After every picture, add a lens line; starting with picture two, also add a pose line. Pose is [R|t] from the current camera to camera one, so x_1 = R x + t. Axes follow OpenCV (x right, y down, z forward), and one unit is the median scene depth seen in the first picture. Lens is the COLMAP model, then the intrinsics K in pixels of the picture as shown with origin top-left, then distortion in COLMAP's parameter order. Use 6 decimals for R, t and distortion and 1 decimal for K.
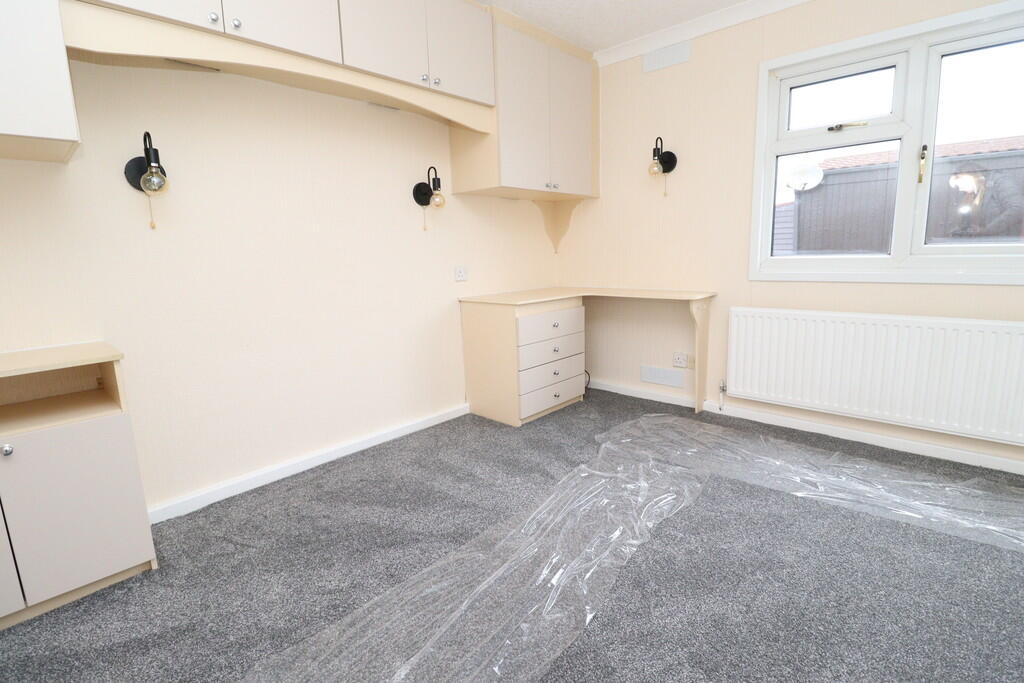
lens RADIAL K [[486.9, 0, 531.4], [0, 486.9, 338.5], [0, 0, 1]] dist [0.002982, -0.013088]
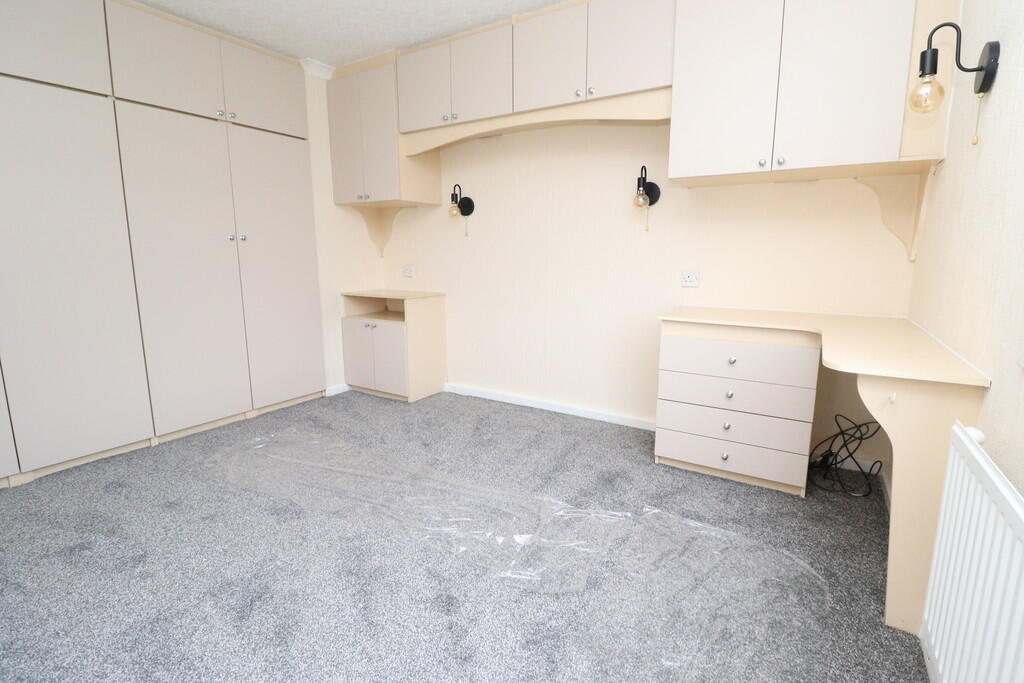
lens RADIAL K [[486.9, 0, 531.4], [0, 486.9, 338.5], [0, 0, 1]] dist [0.002982, -0.013088]
pose [[0.167325, 0.197717, -0.965873, 0.857582], [-0.183979, 0.968738, 0.166431, -0.155571], [0.968584, 0.149853, 0.198469, 0.712973]]
